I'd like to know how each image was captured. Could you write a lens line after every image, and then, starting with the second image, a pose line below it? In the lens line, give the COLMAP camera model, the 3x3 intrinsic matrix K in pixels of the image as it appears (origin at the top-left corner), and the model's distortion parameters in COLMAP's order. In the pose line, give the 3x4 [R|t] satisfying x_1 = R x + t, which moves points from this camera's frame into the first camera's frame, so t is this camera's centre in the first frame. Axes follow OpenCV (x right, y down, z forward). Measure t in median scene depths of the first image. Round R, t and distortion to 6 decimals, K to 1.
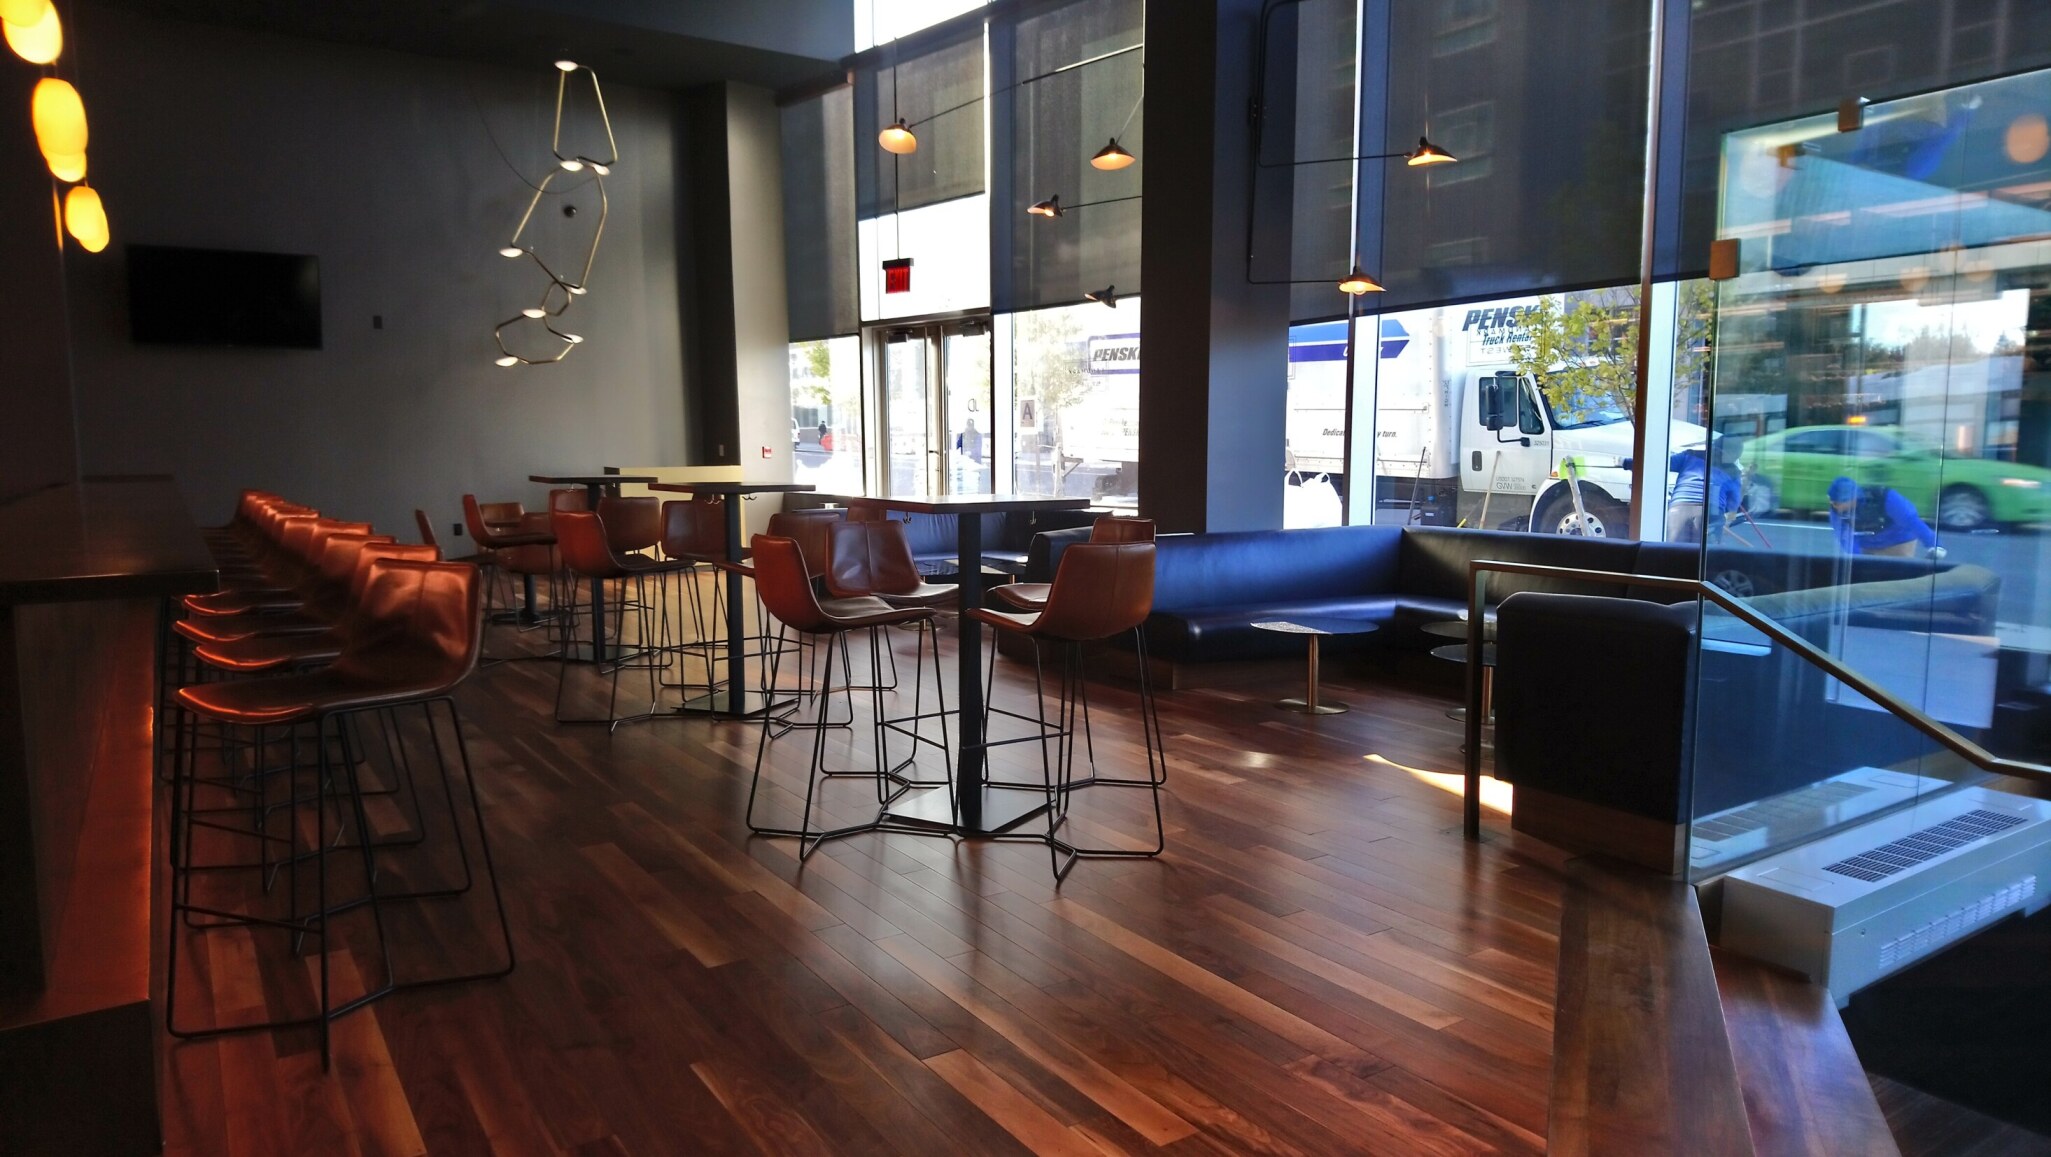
lens RADIAL K [[1262.4, 0, 1021.8], [0, 1262.4, 577.9], [0, 0, 1]] dist [0.058991, -0.053827]
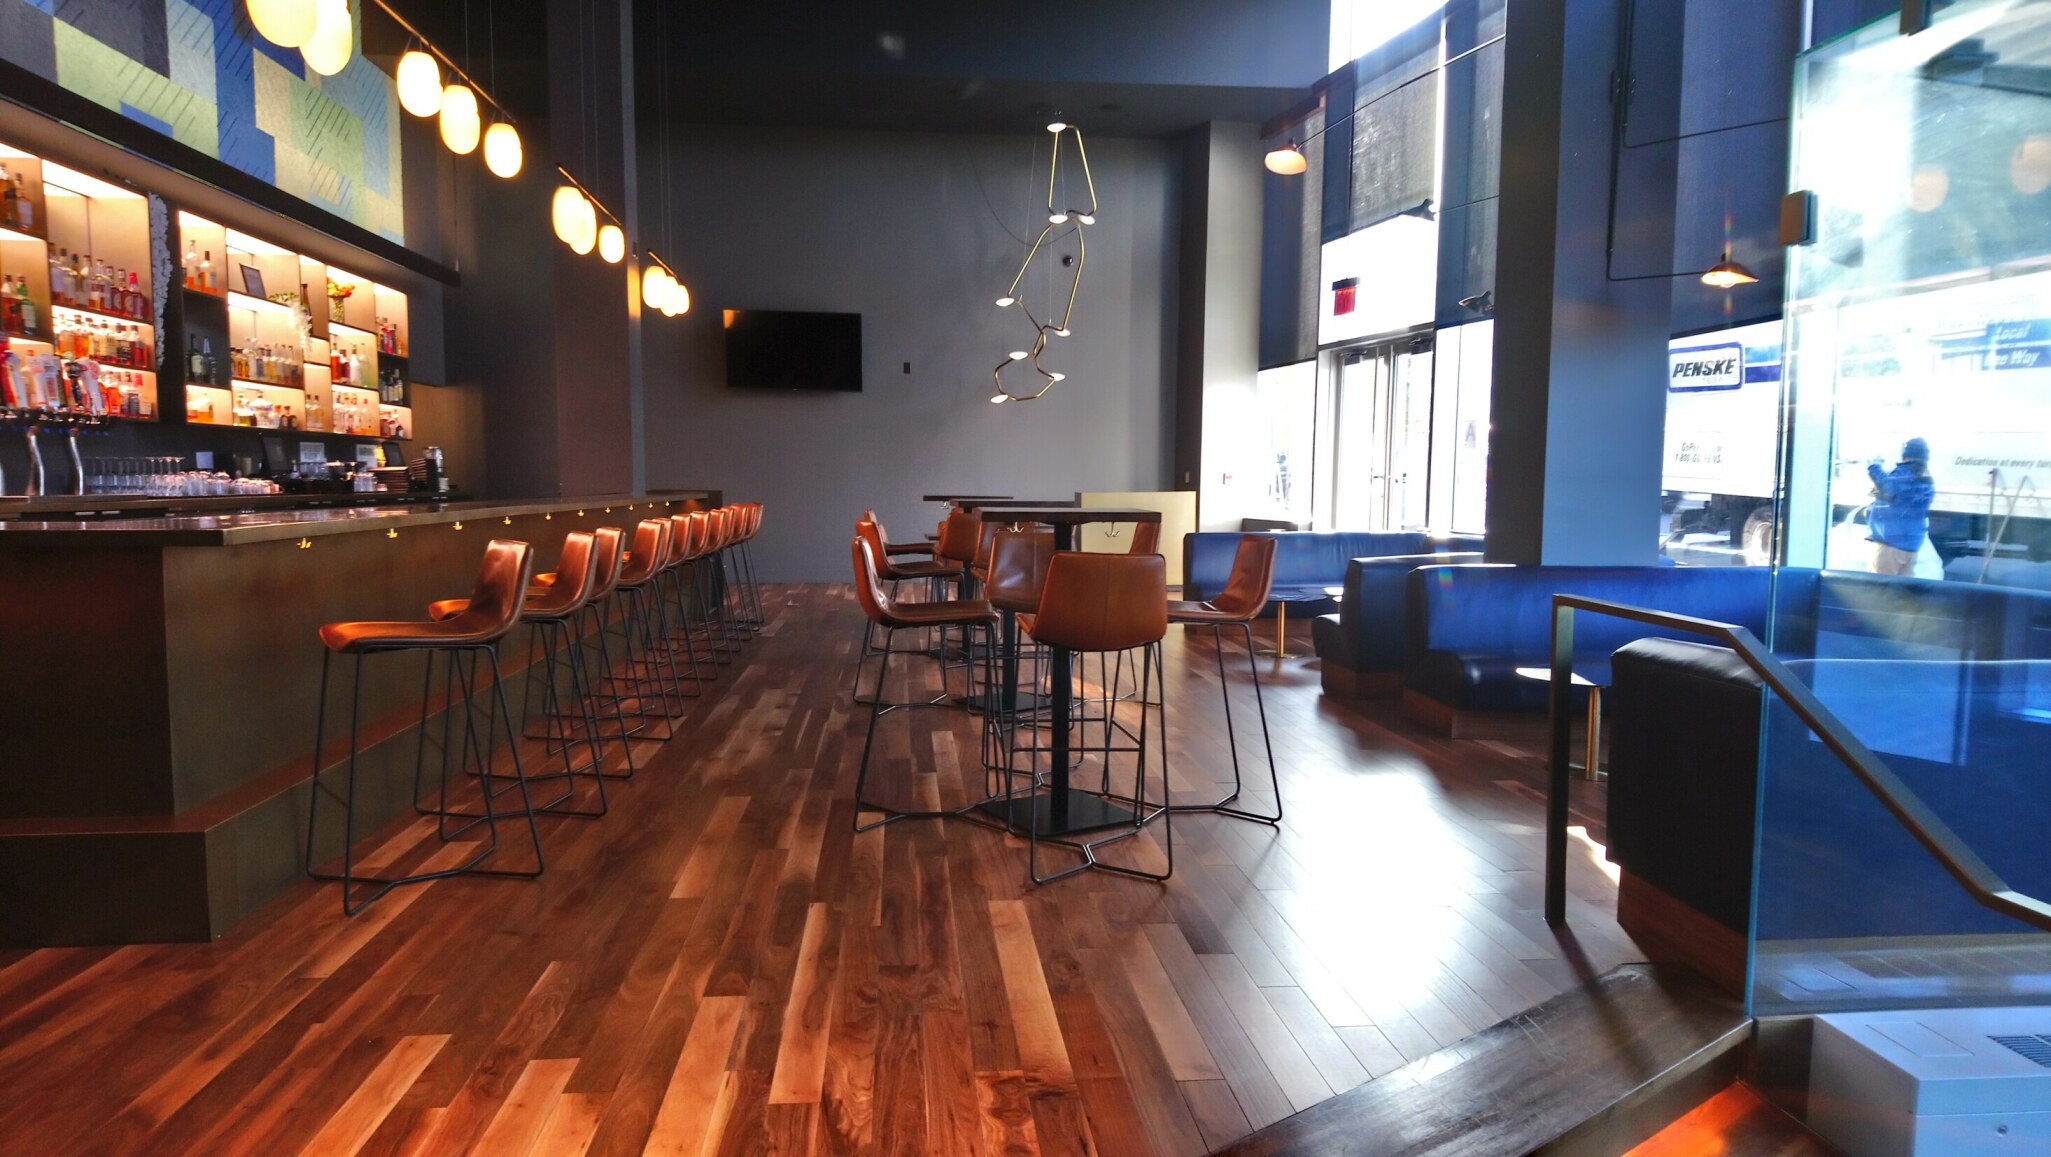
lens RADIAL K [[1262.4, 0, 1024.6], [0, 1262.4, 575.1], [0, 0, 1]] dist [0.058991, -0.053827]
pose [[0.883644, 0.044390, -0.466051, 0.147631], [-0.056601, 0.998322, -0.012230, 0.001484], [0.464726, 0.037186, 0.884673, 0.027653]]
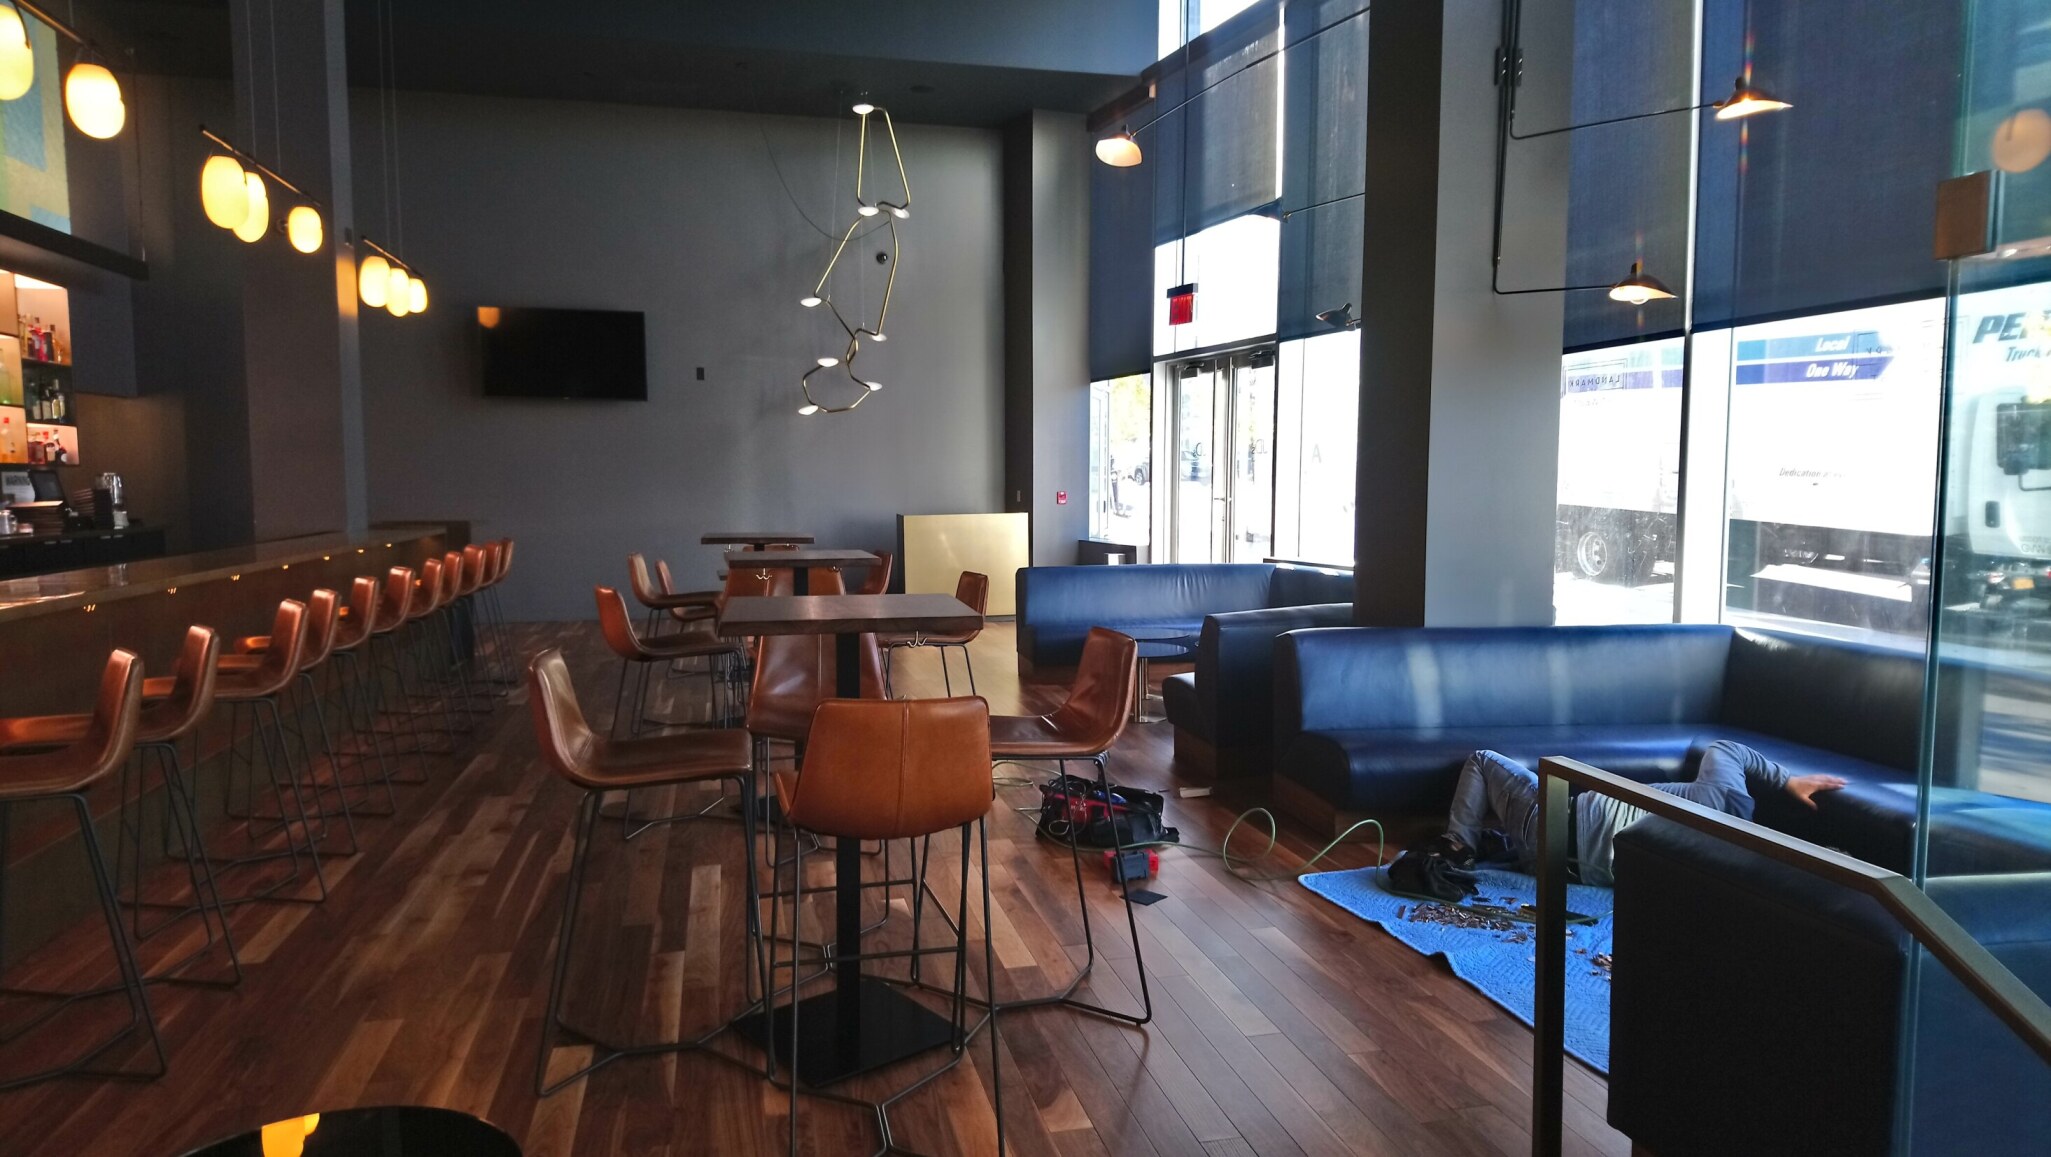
lens RADIAL K [[1262.4, 0, 1009.9], [0, 1262.4, 591.4], [0, 0, 1]] dist [0.058991, -0.053827]
pose [[0.934940, 0.034204, -0.353153, 0.109620], [-0.038873, 0.999225, -0.006136, -0.026071], [0.352670, 0.019465, 0.935545, 0.124171]]
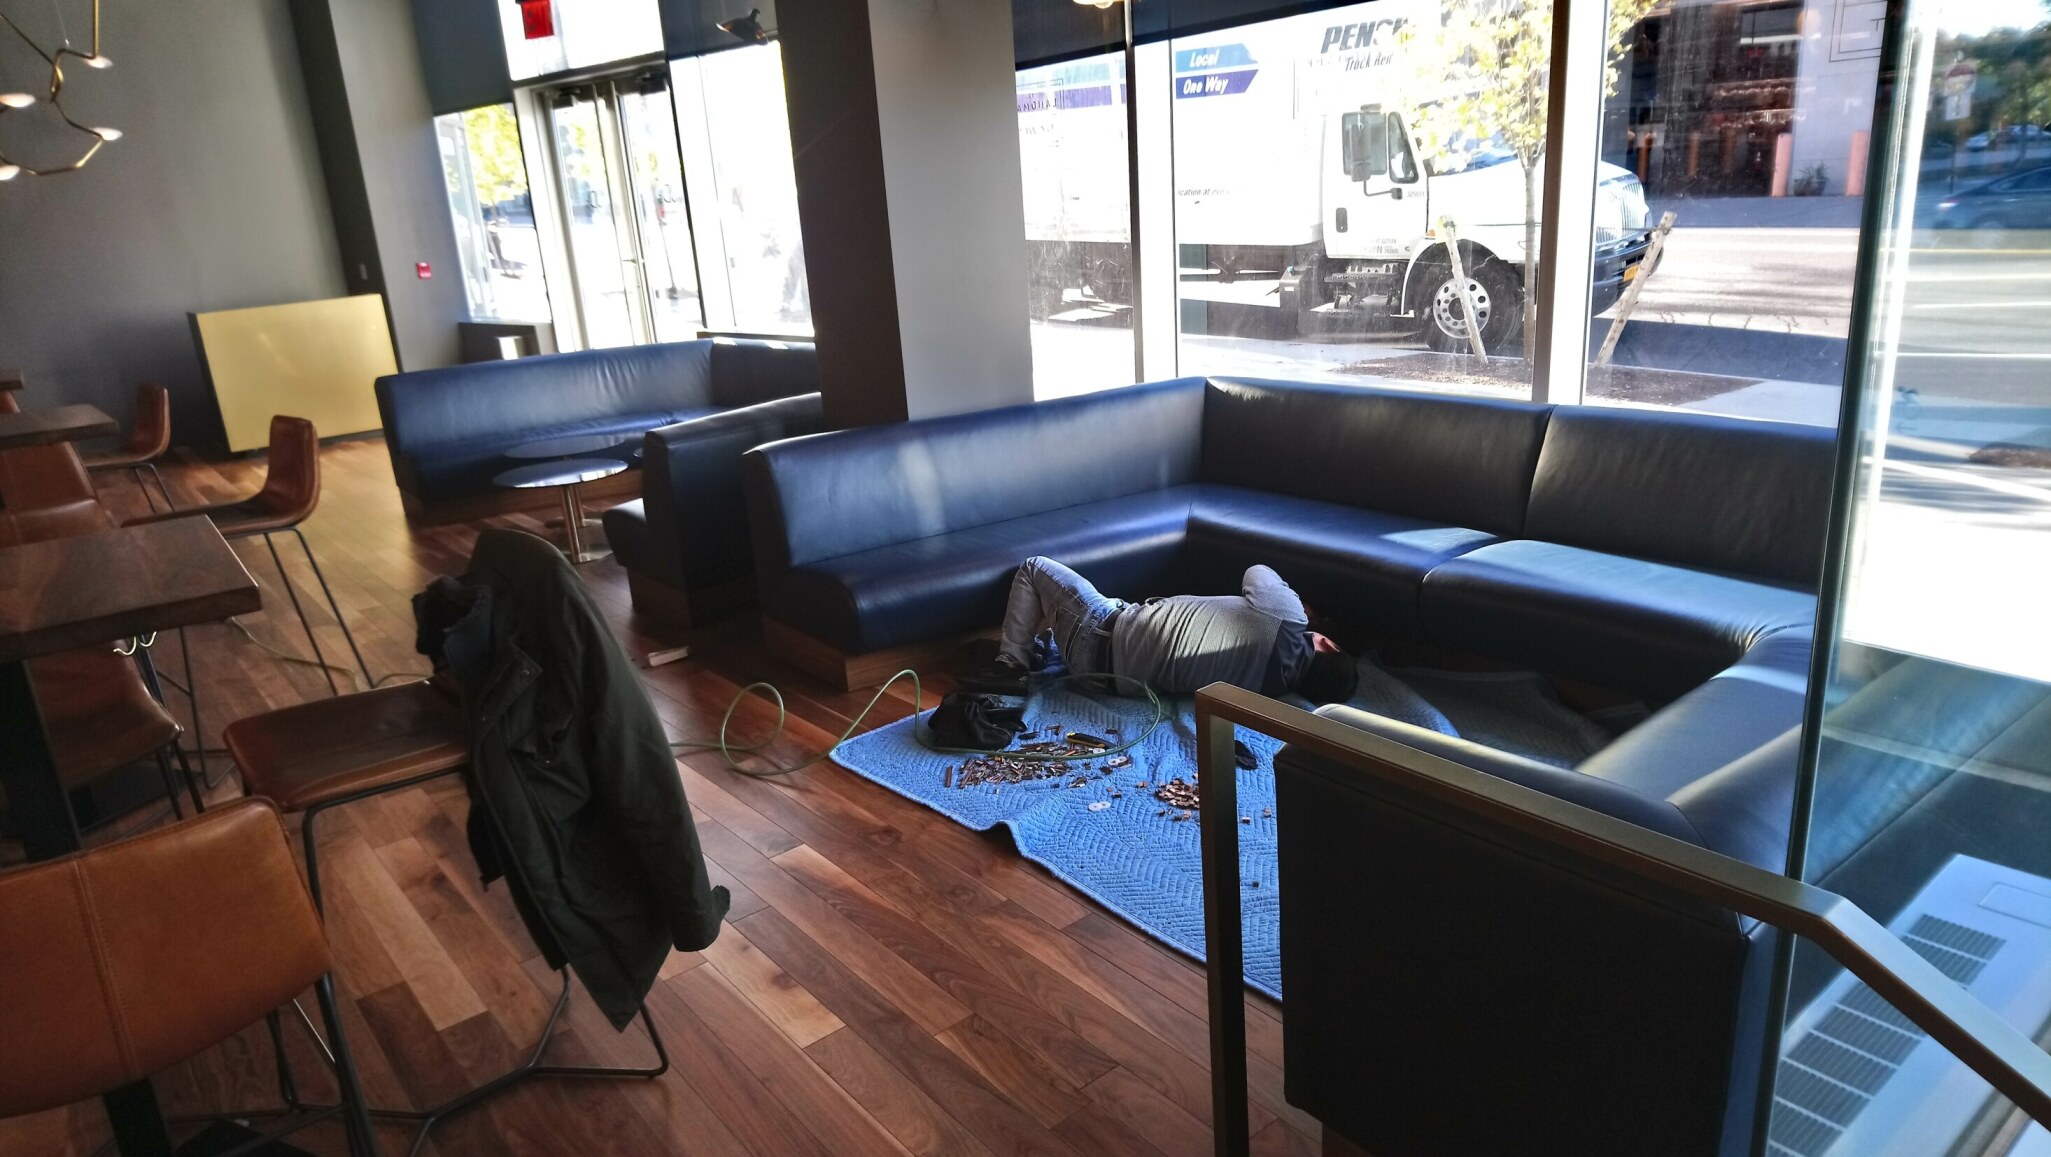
lens RADIAL K [[1262.4, 0, 1033.1], [0, 1262.4, 595.6], [0, 0, 1]] dist [0.058991, -0.053827]
pose [[0.993019, -0.086627, 0.080059, 0.091089], [0.069059, 0.977196, 0.200794, -0.042881], [-0.095628, -0.193864, 0.976357, 0.208197]]
